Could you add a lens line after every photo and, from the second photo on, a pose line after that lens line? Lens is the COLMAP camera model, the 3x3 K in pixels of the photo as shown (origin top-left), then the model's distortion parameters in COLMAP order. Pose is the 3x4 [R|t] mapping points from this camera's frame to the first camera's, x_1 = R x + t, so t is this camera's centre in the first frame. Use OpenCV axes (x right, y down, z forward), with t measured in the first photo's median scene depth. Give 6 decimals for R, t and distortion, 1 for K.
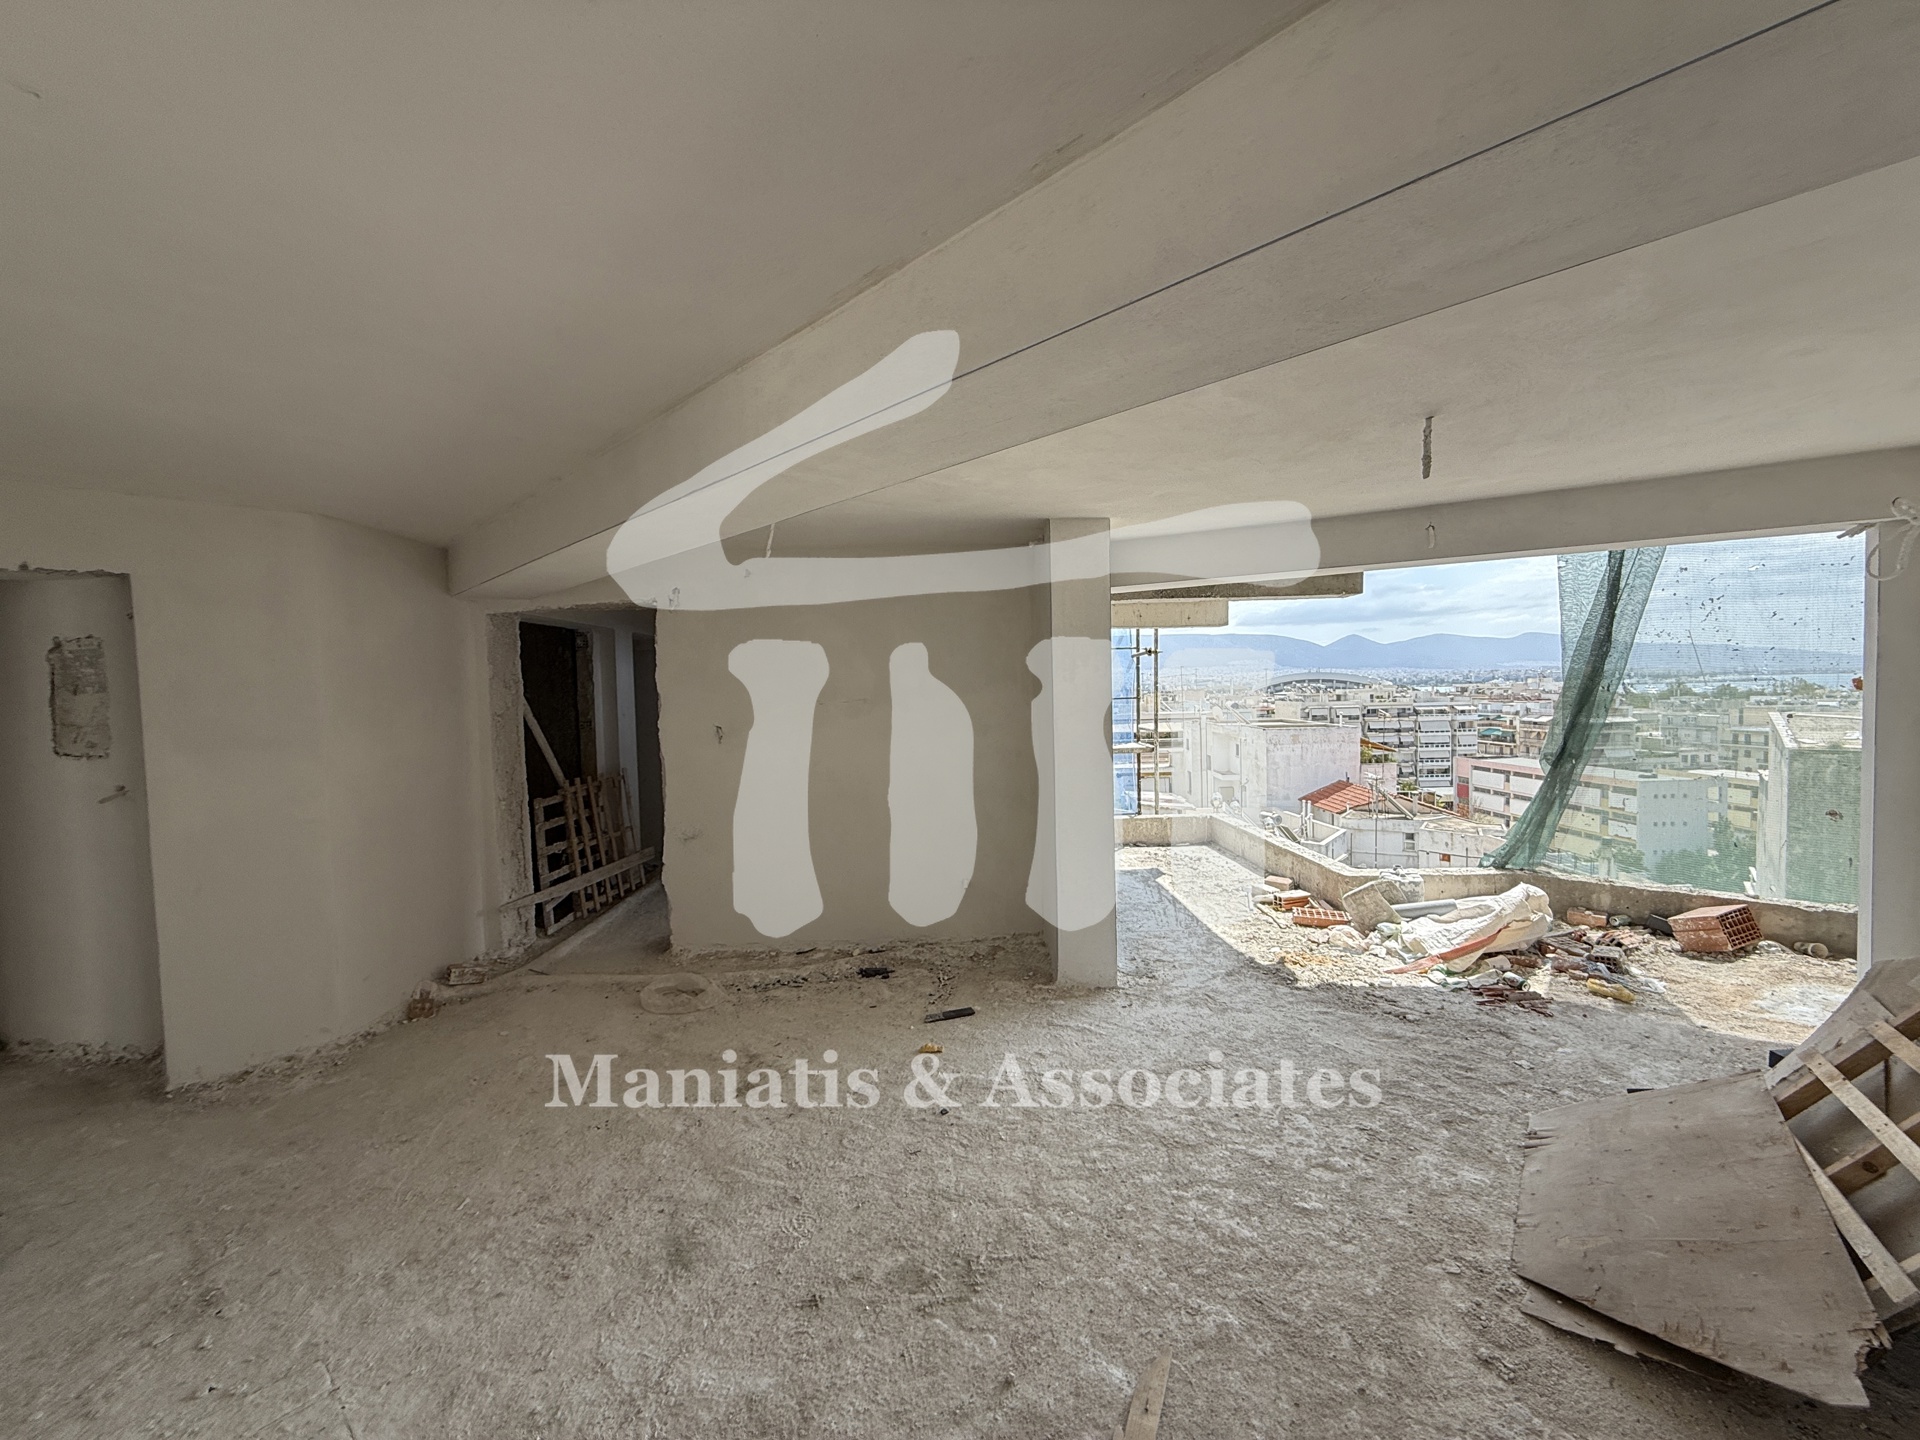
lens RADIAL K [[762.1, 0, 954.7], [0, 762.1, 718.7], [0, 0, 1]] dist [-0.000708, -0.000052]
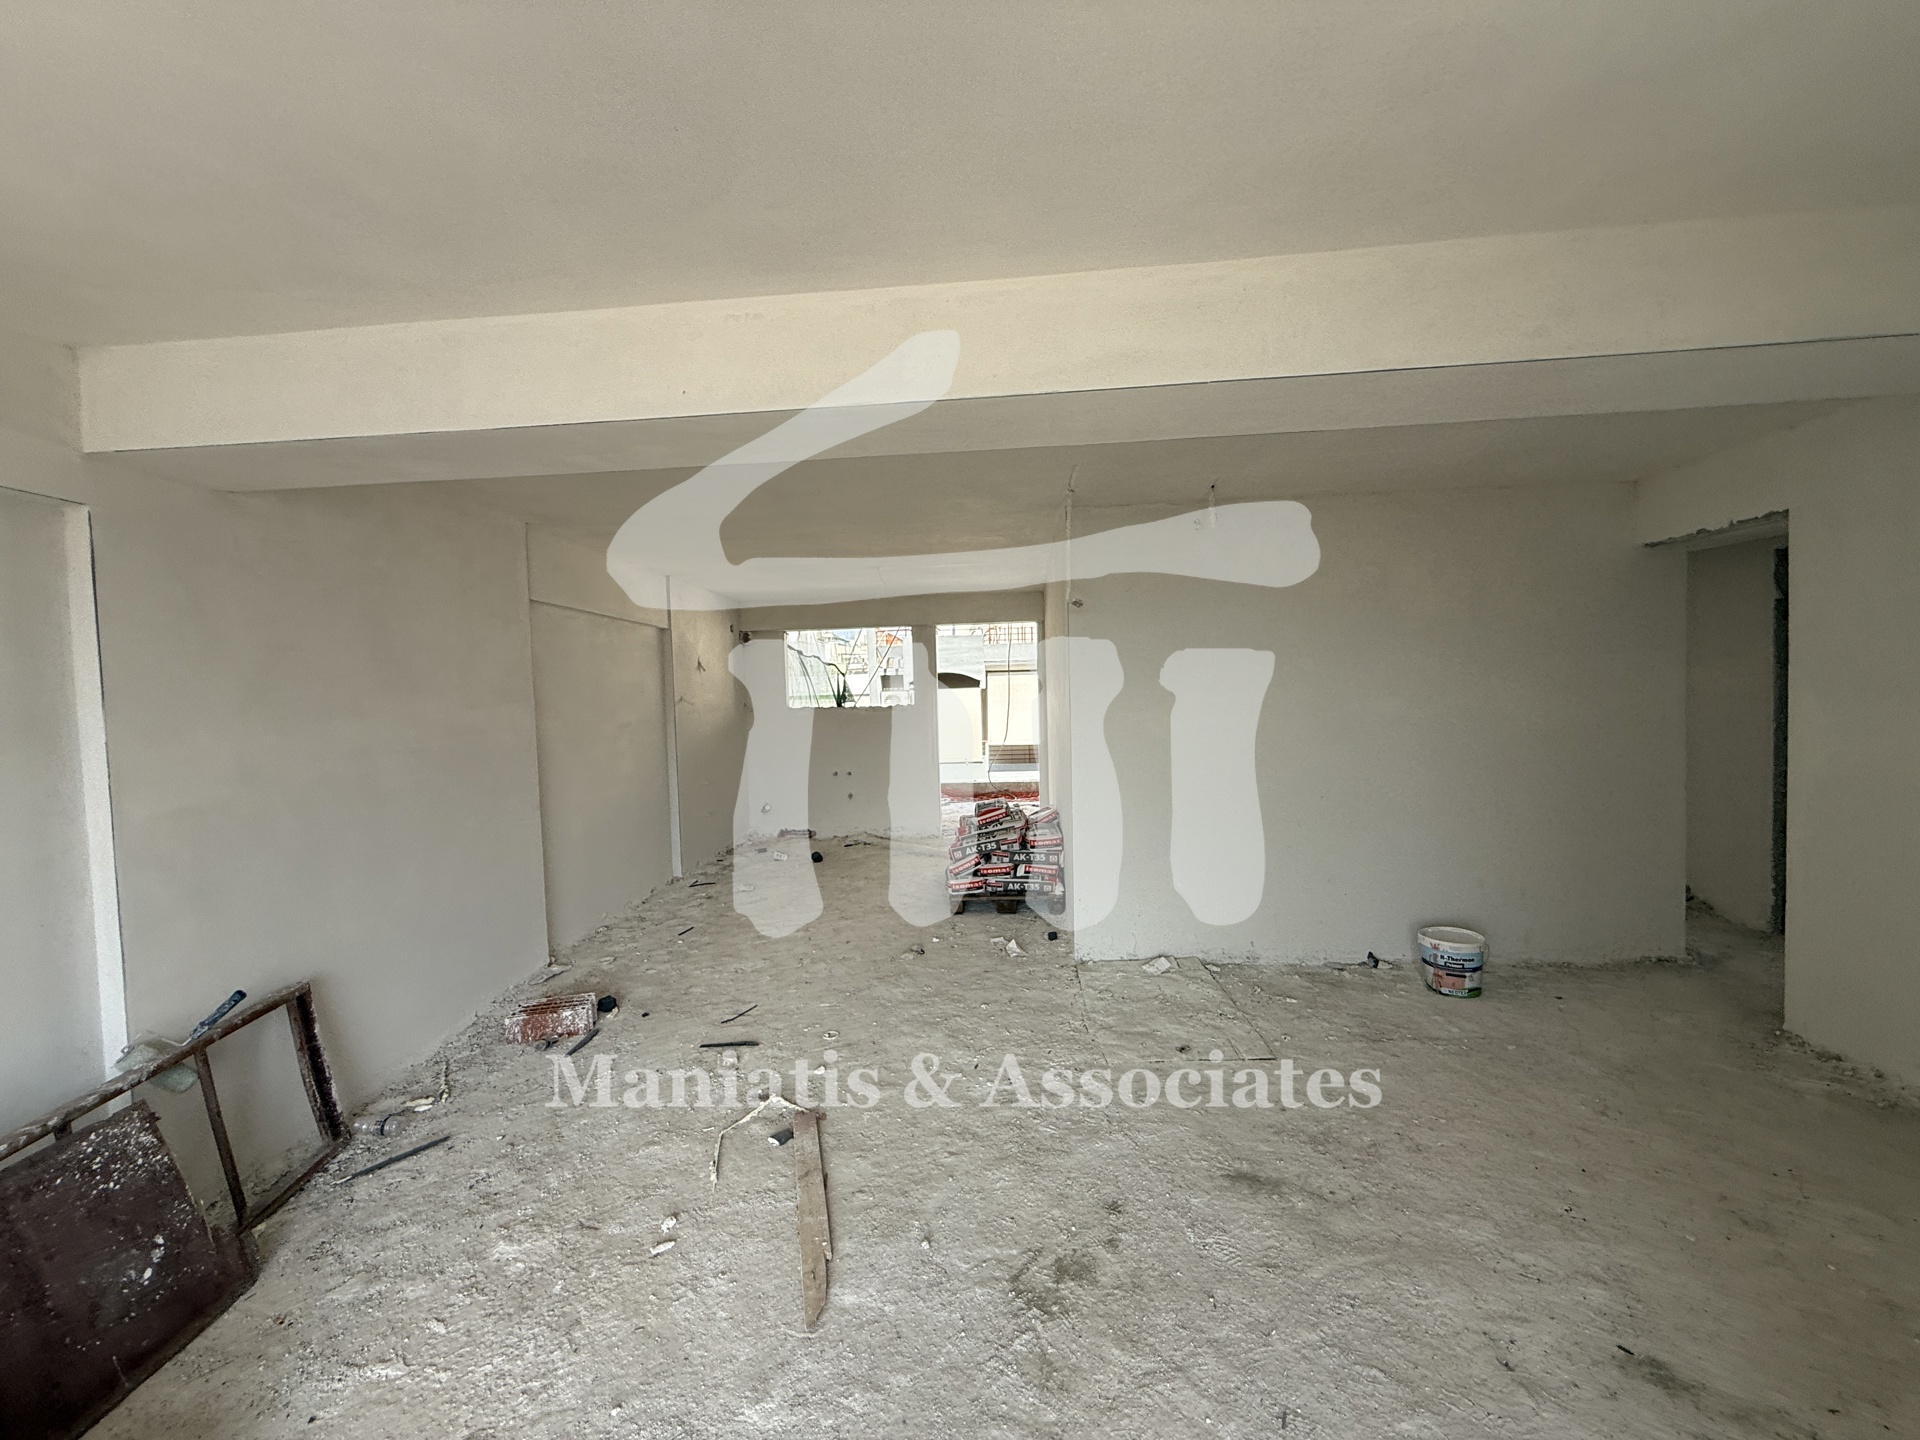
lens RADIAL K [[762.1, 0, 954.7], [0, 762.1, 718.7], [0, 0, 1]] dist [-0.000708, -0.000052]
pose [[-0.775674, 0.072885, -0.626911, 0.318434], [0.024077, 0.996004, 0.086004, -0.020200], [0.630674, 0.051617, -0.774330, 0.842246]]
